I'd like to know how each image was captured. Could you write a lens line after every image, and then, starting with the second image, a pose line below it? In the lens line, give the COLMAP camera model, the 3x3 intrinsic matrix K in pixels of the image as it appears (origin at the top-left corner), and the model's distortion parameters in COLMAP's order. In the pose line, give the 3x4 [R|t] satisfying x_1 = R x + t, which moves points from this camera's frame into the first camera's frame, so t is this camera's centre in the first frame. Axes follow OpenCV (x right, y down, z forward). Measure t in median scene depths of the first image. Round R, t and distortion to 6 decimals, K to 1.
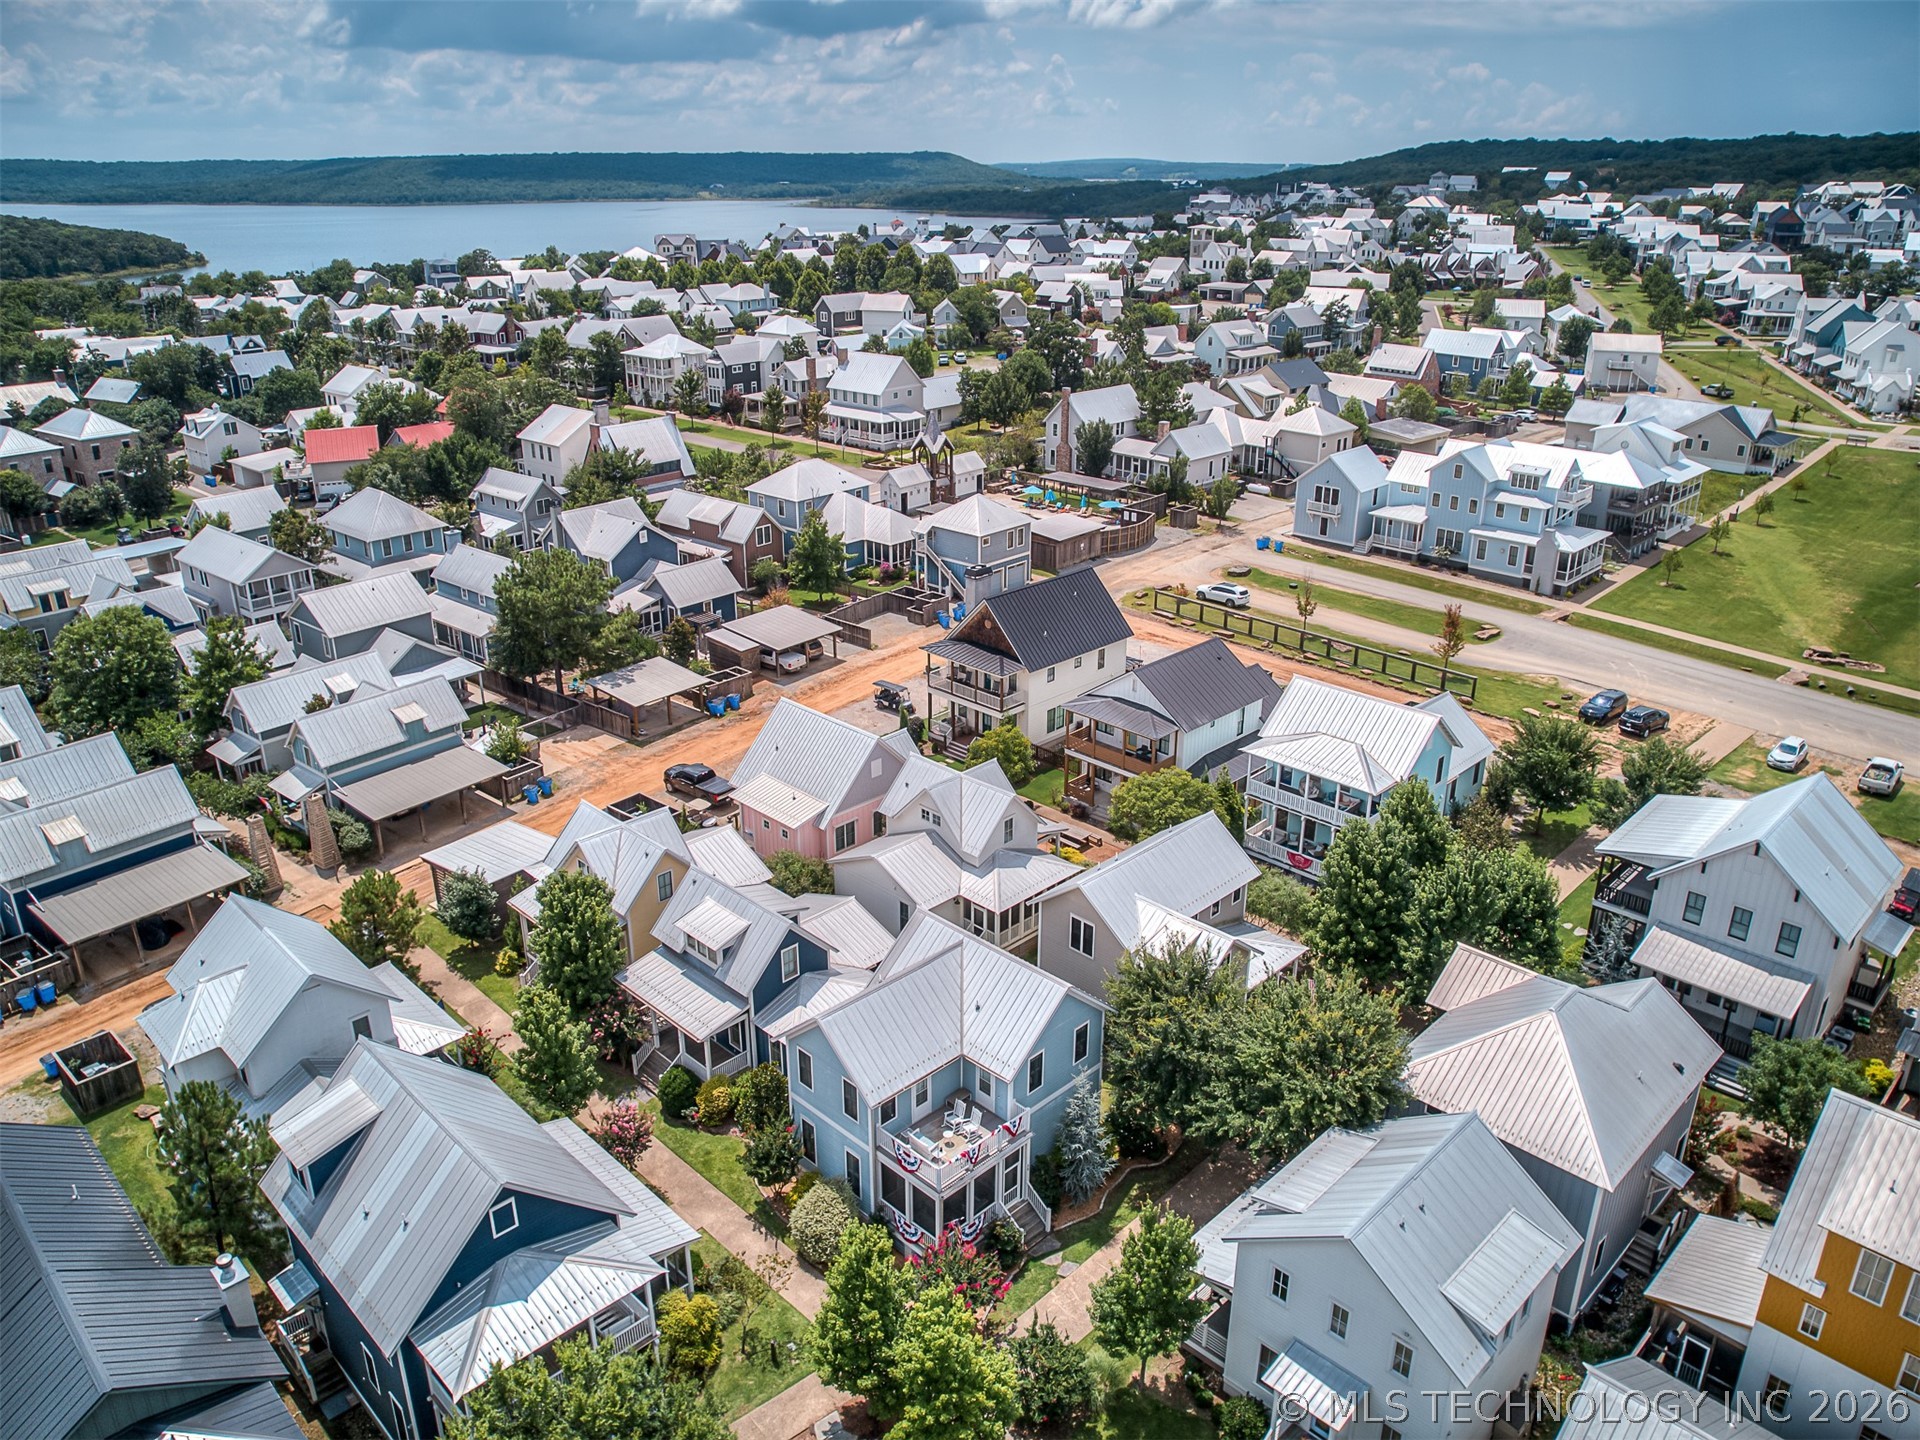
lens RADIAL K [[1376.1, 0, 958.2], [0, 1376.1, 721.2], [0, 0, 1]] dist [-0.064905, 0.047767]
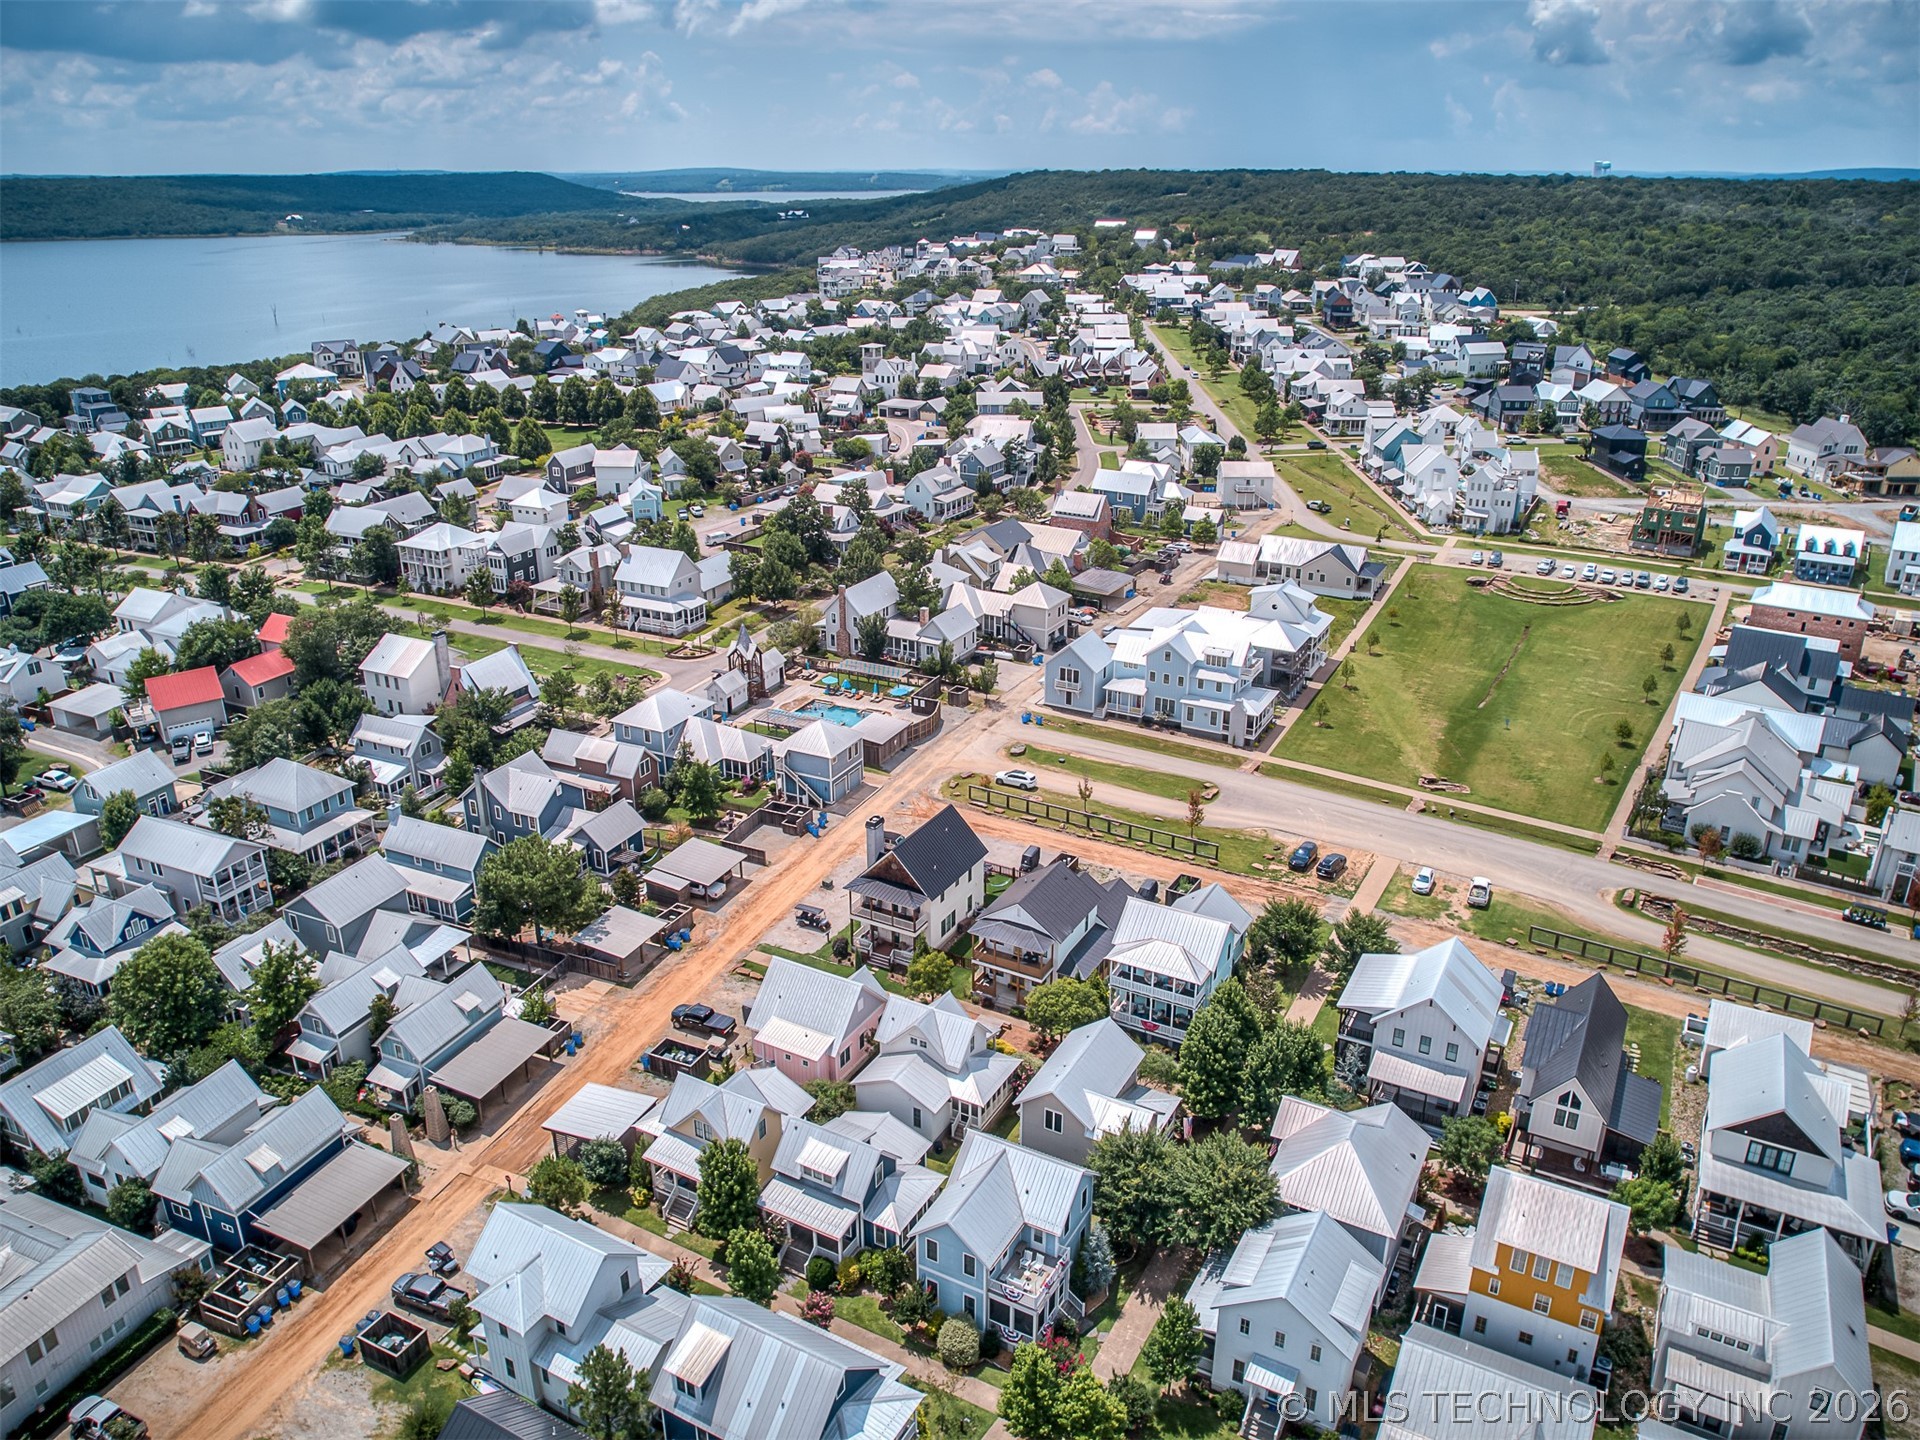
lens RADIAL K [[1376.1, 0, 962.9], [0, 1376.1, 722.5], [0, 0, 1]] dist [-0.064905, 0.047767]
pose [[0.960636, -0.103065, 0.257984, -0.199052], [0.103636, 0.994550, 0.011425, -0.176661], [-0.257756, 0.015761, 0.966082, -0.267297]]
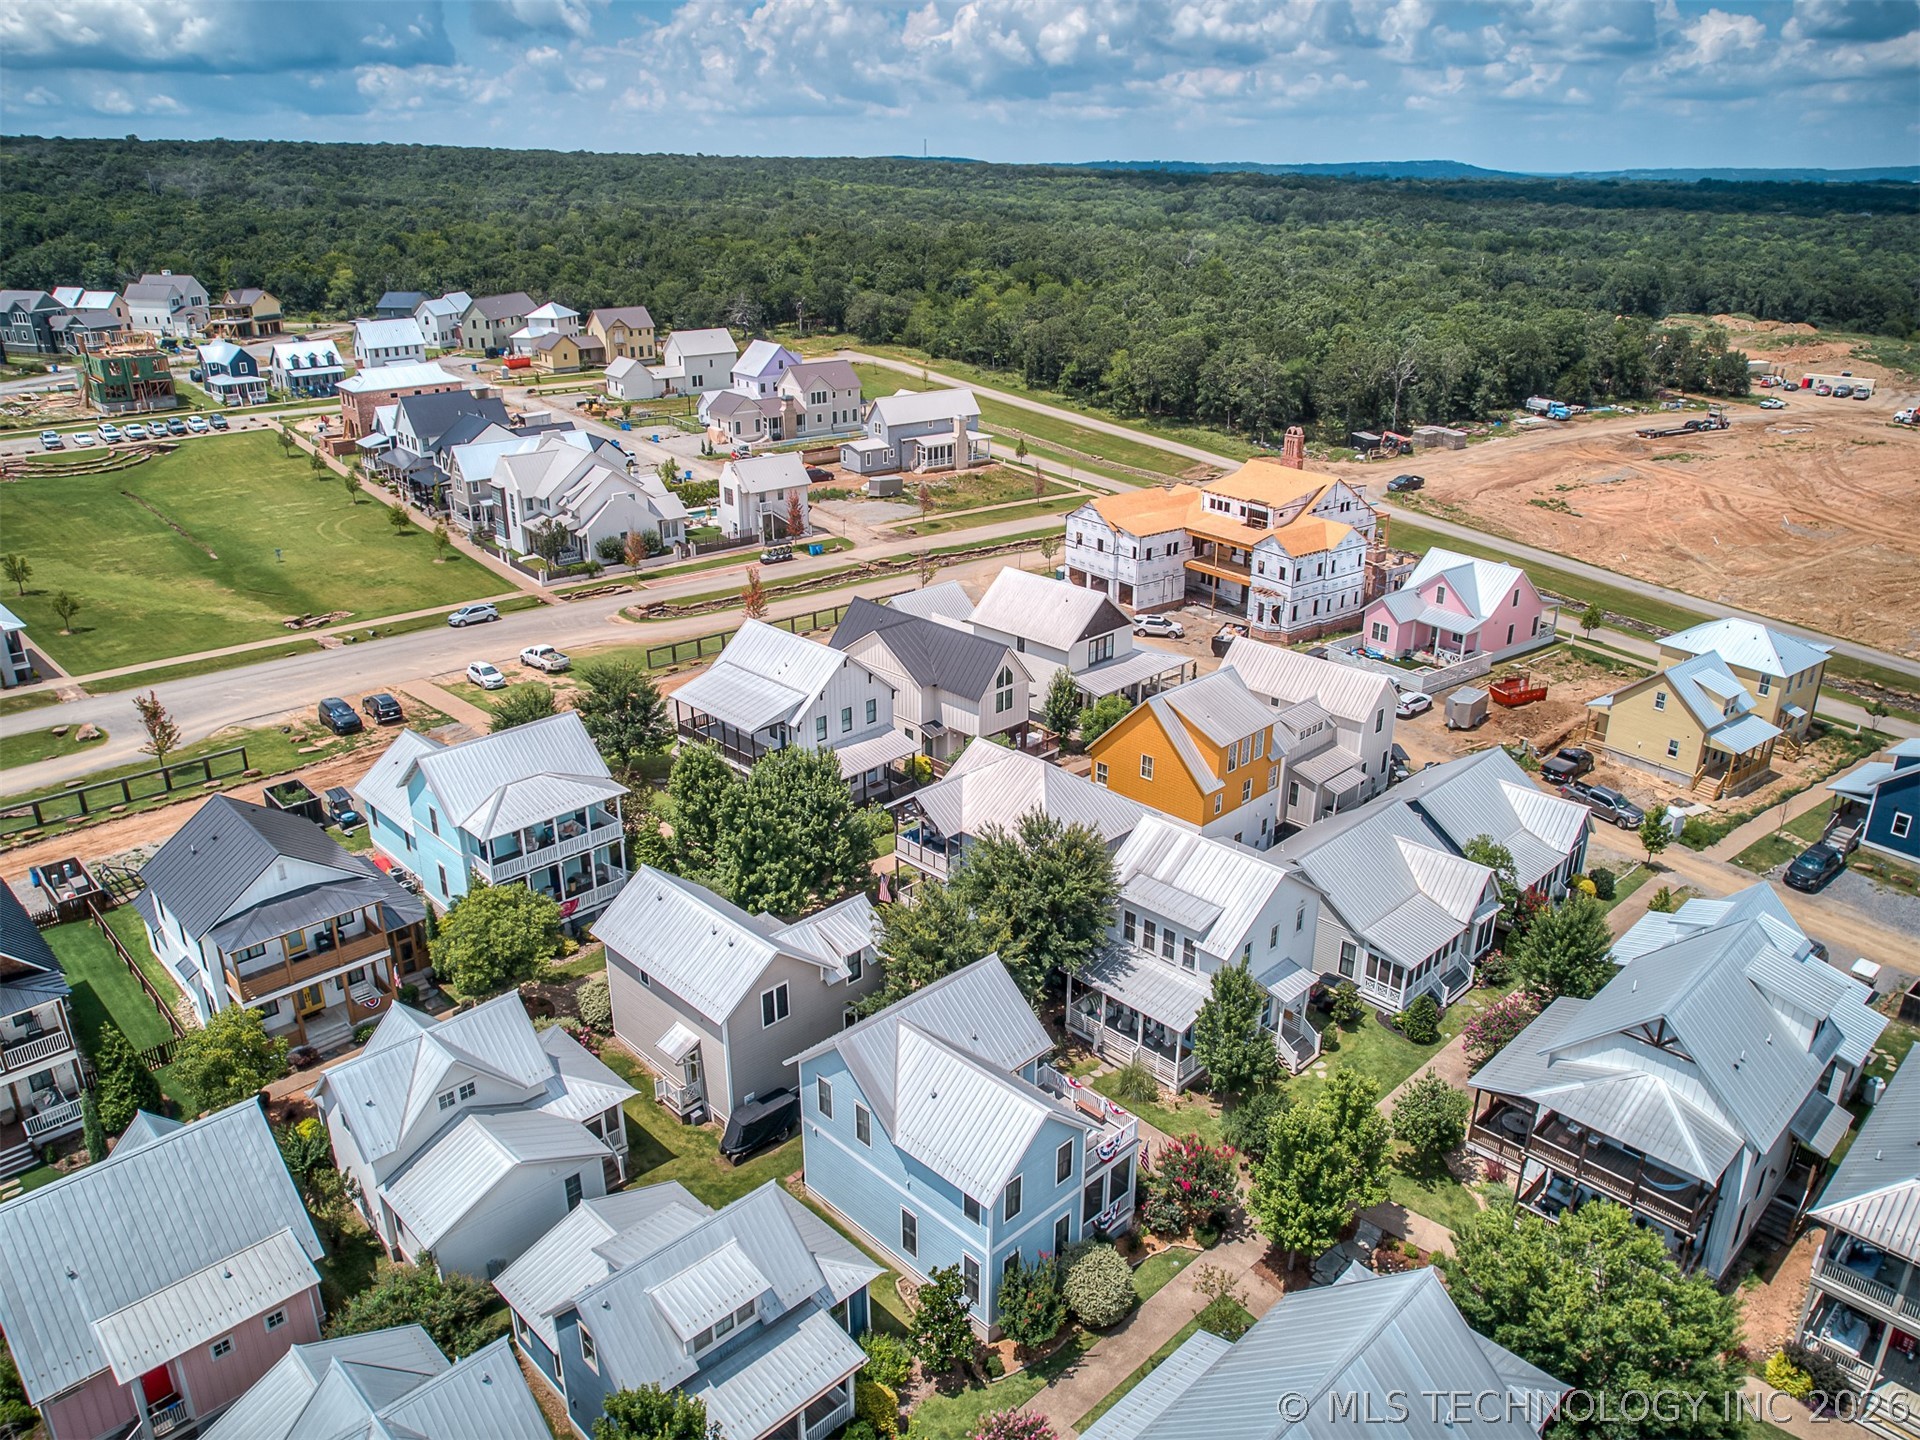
lens RADIAL K [[1376.1, 0, 947.1], [0, 1376.1, 726.8], [0, 0, 1]] dist [-0.064905, 0.047767]
pose [[0.022783, -0.381612, 0.924042, -0.375182], [0.383061, 0.857074, 0.344511, -0.151255], [-0.923442, 0.346115, 0.165707, 0.367820]]
